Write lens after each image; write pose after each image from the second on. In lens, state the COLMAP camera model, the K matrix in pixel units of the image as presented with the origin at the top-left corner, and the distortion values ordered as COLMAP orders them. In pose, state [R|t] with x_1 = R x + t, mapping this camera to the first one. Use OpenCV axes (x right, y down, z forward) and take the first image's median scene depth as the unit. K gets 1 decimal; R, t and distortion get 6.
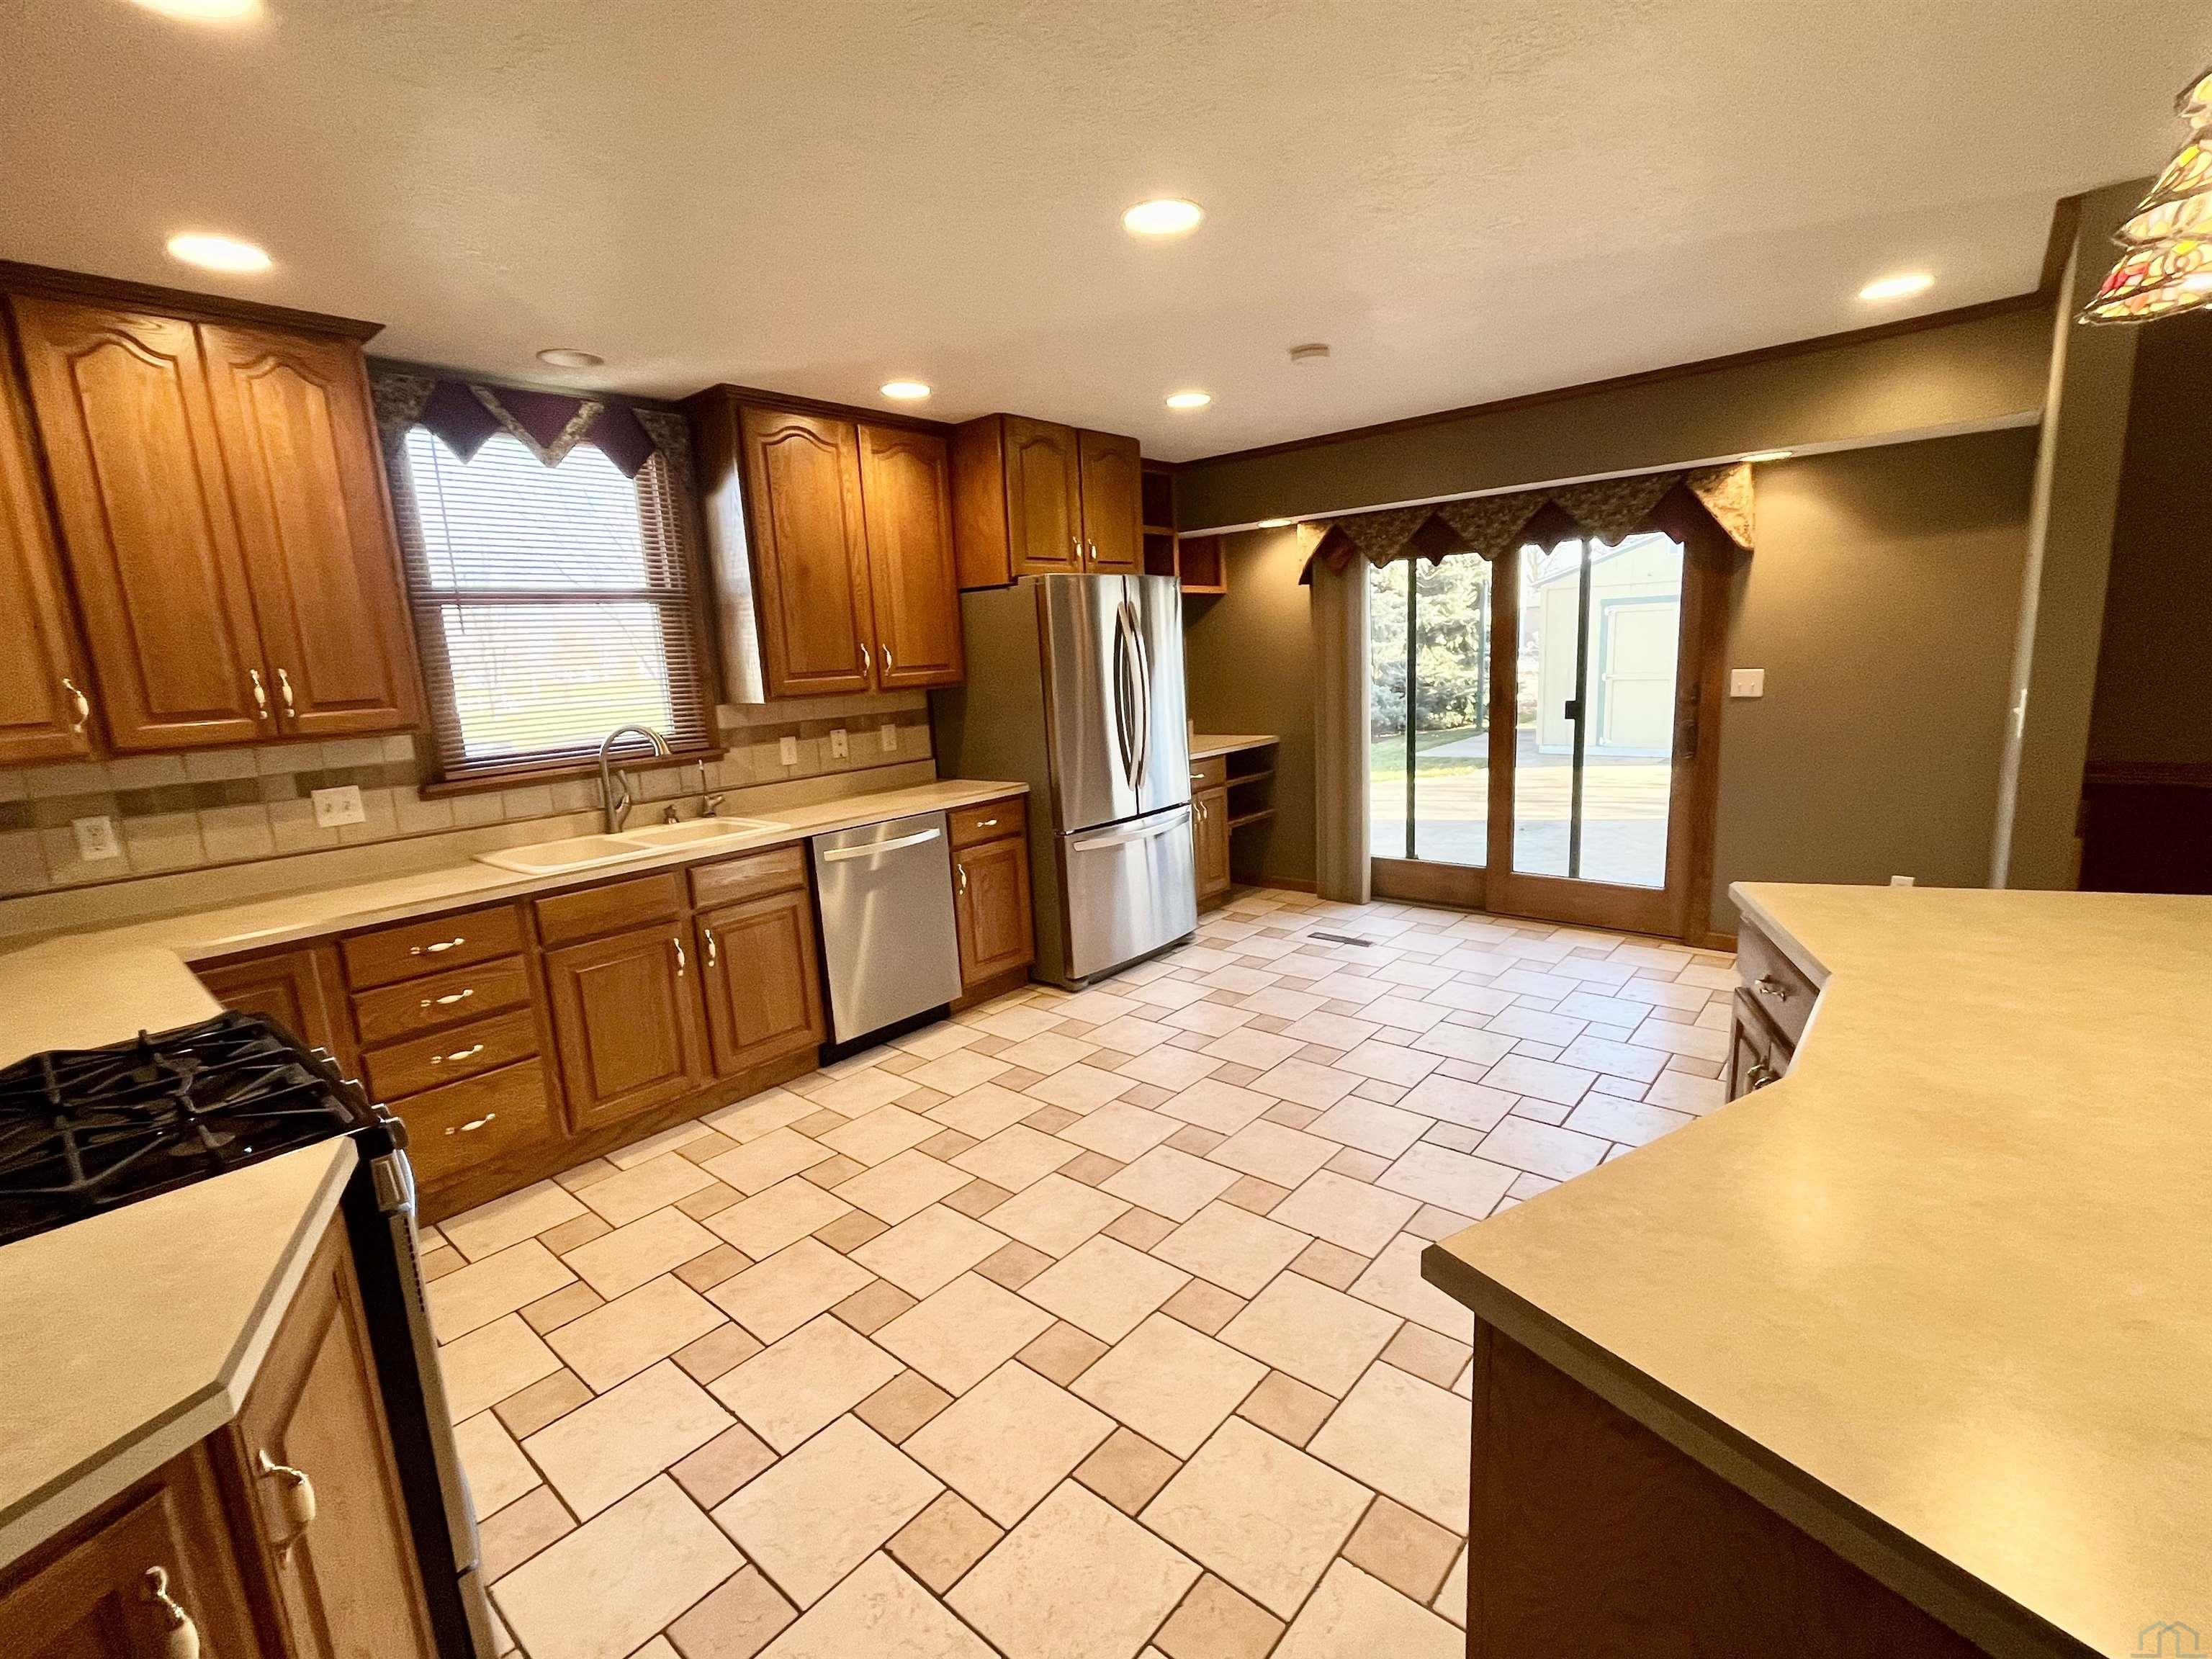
lens RADIAL K [[989.5, 0, 1106.0], [0, 989.5, 829.5], [0, 0, 1]] dist [-0.002813, 0.000047]
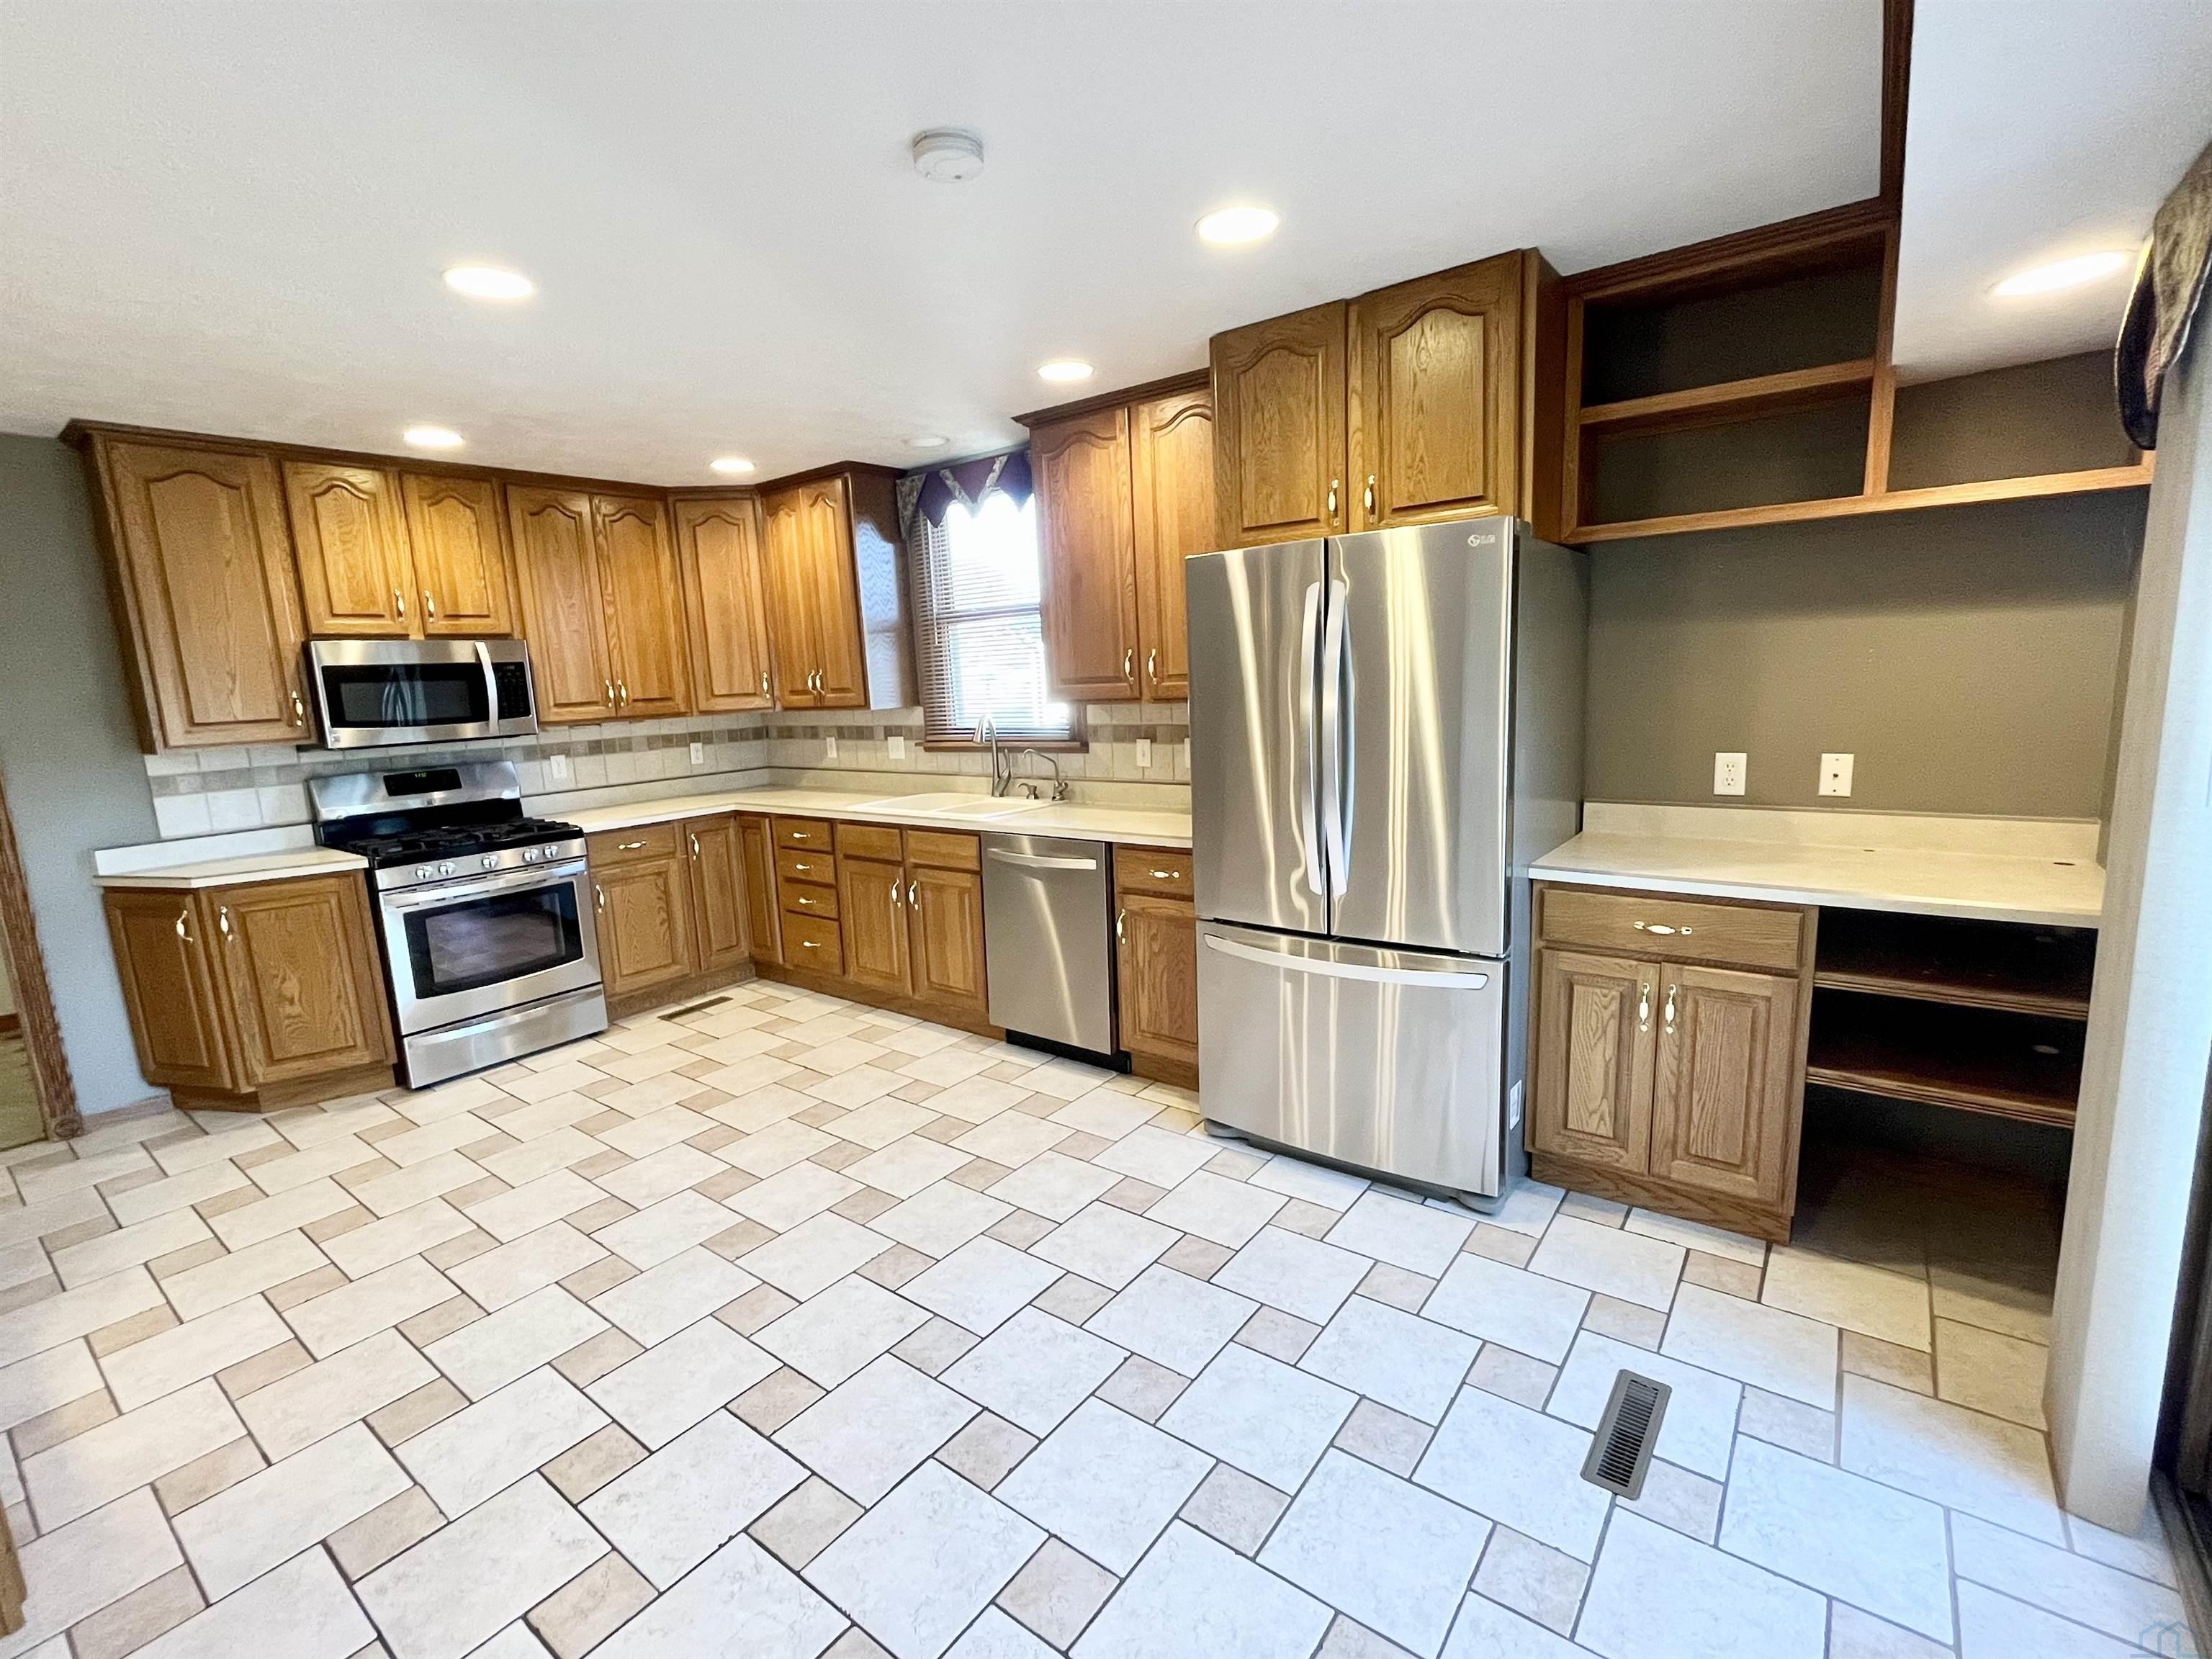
lens RADIAL K [[989.5, 0, 1106.0], [0, 989.5, 829.5], [0, 0, 1]] dist [-0.002813, 0.000047]
pose [[0.059117, 0.210410, -0.975824, 0.762503], [-0.136218, 0.970090, 0.200921, -0.228939], [0.988913, 0.121047, 0.086011, 1.014941]]
